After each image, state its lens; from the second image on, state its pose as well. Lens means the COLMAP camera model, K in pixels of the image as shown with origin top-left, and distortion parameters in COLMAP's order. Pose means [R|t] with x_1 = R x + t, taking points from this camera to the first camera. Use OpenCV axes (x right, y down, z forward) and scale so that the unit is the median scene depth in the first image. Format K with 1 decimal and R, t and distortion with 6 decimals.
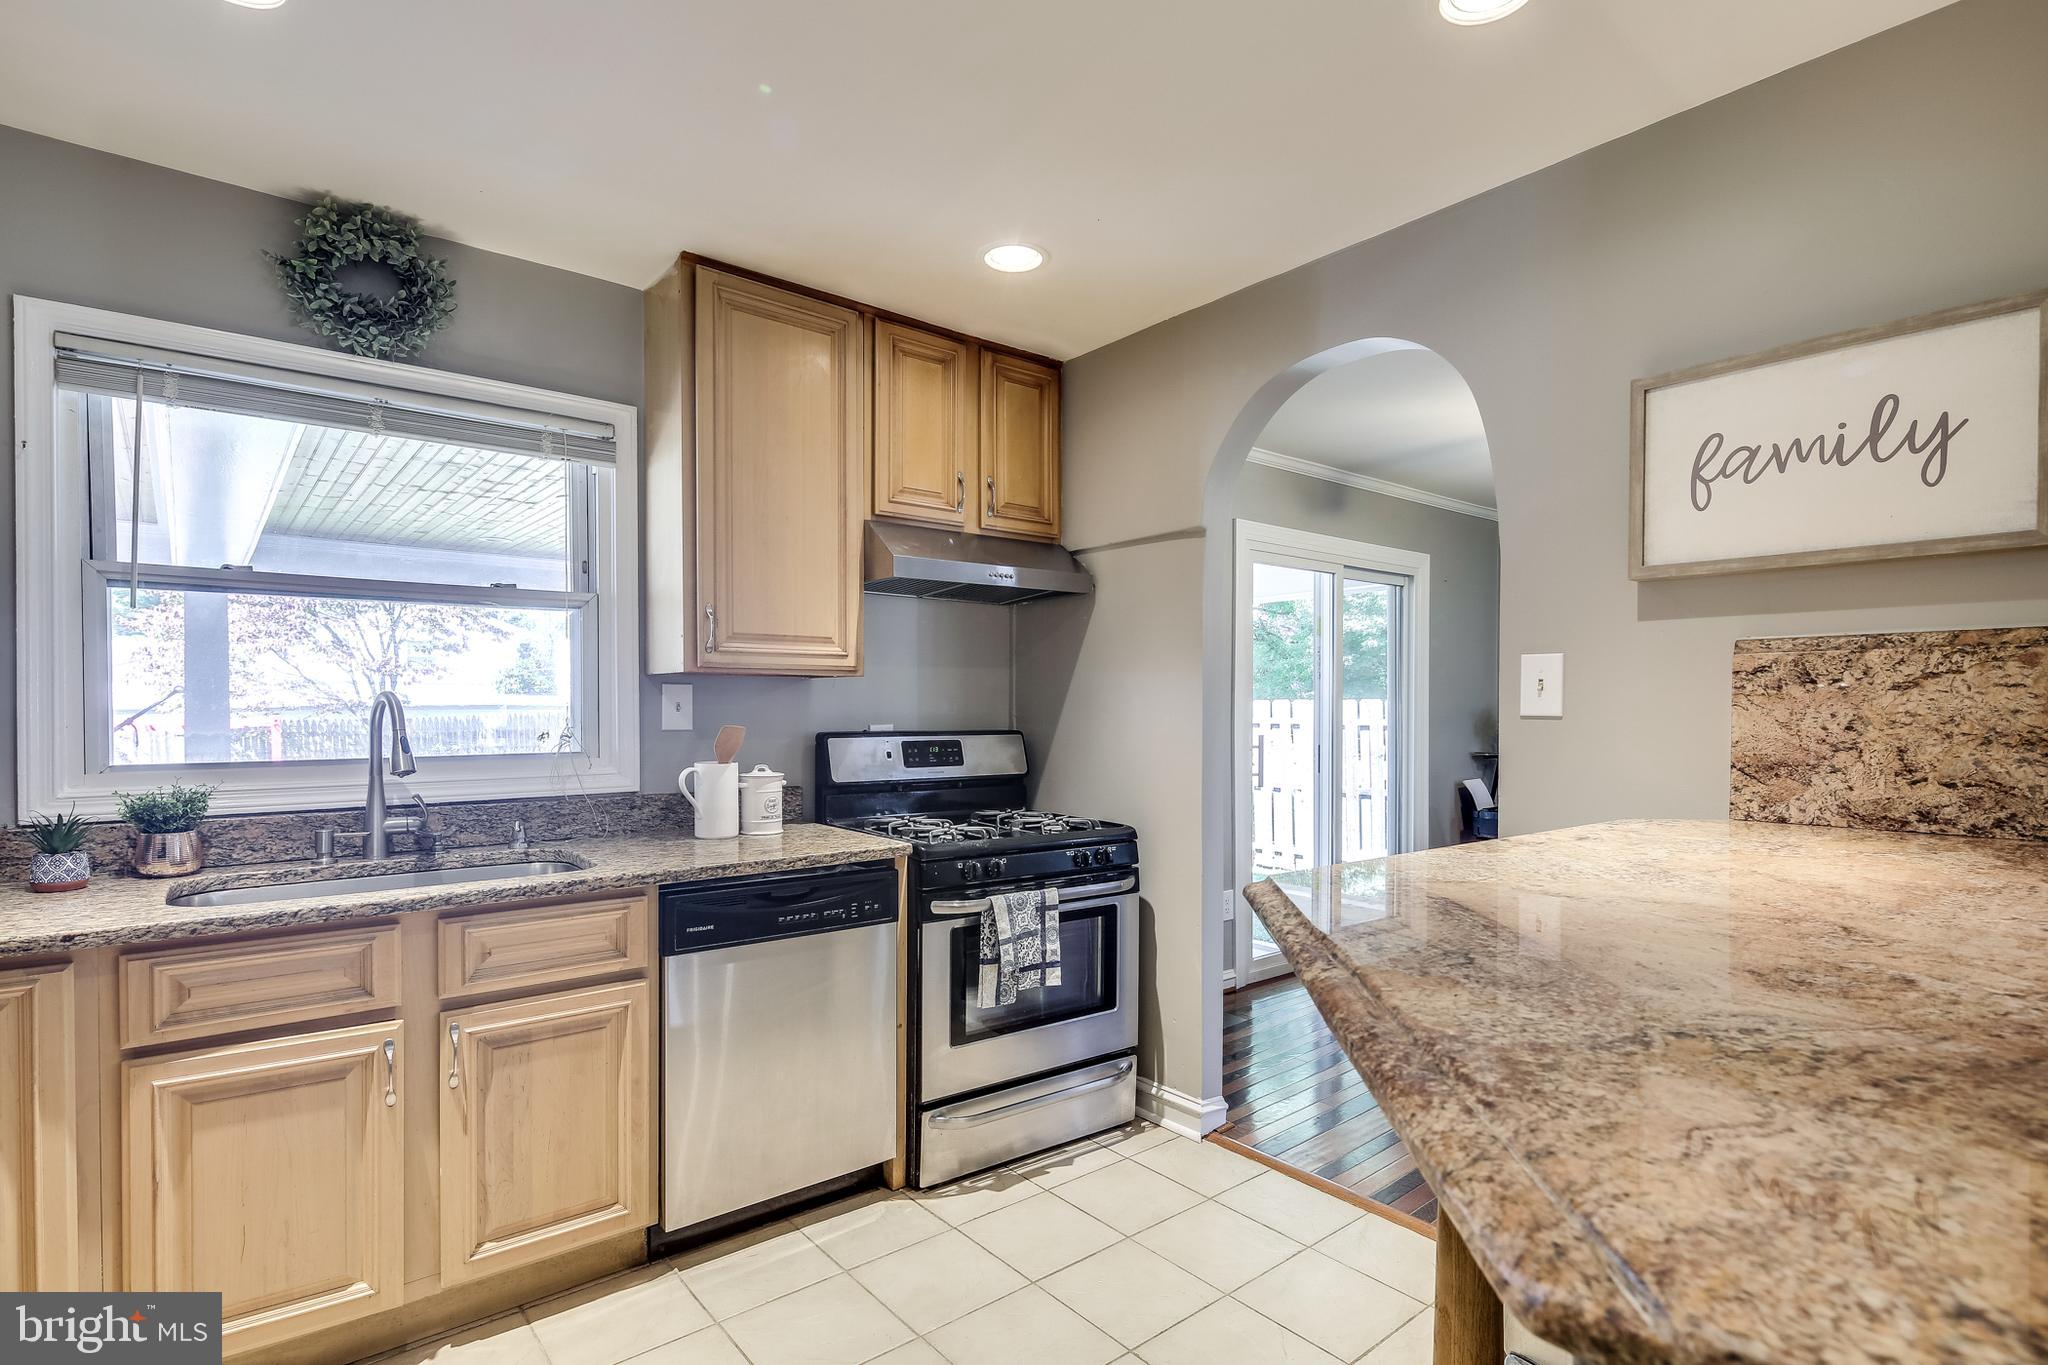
lens RADIAL K [[999.2, 0, 1015.0], [0, 999.2, 715.4], [0, 0, 1]] dist [-0.004425, -0.004557]
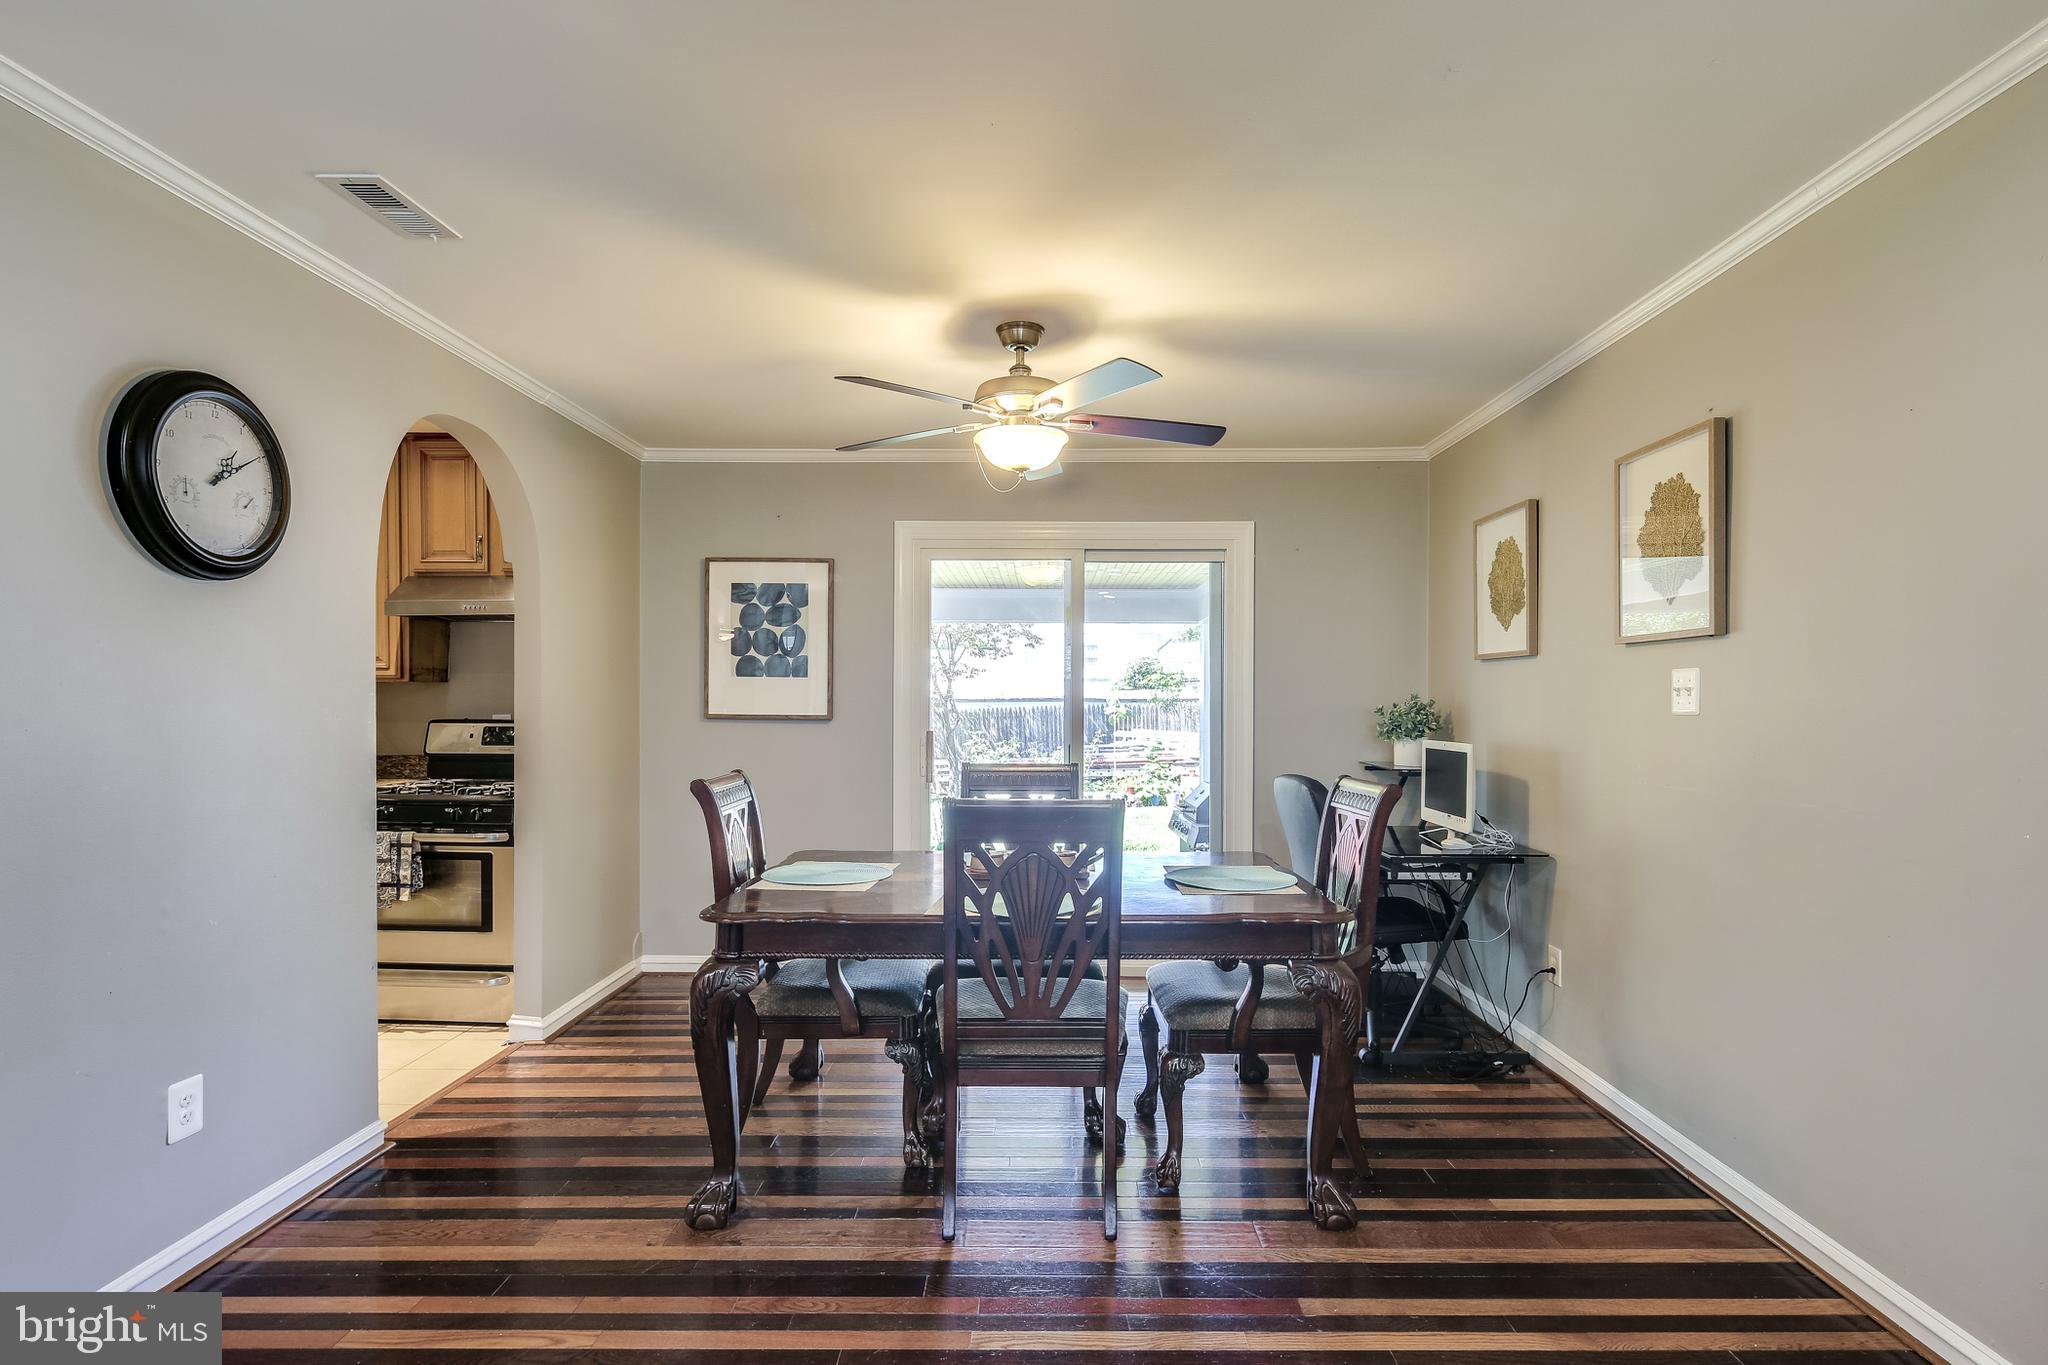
lens RADIAL K [[999.2, 0, 1051.4], [0, 999.2, 709.1], [0, 0, 1]] dist [-0.004425, -0.004557]
pose [[0.766106, 0.006871, -0.642678, 1.630457], [-0.007913, 0.999968, 0.001259, -0.008214], [0.642666, 0.004121, 0.766136, 0.508175]]
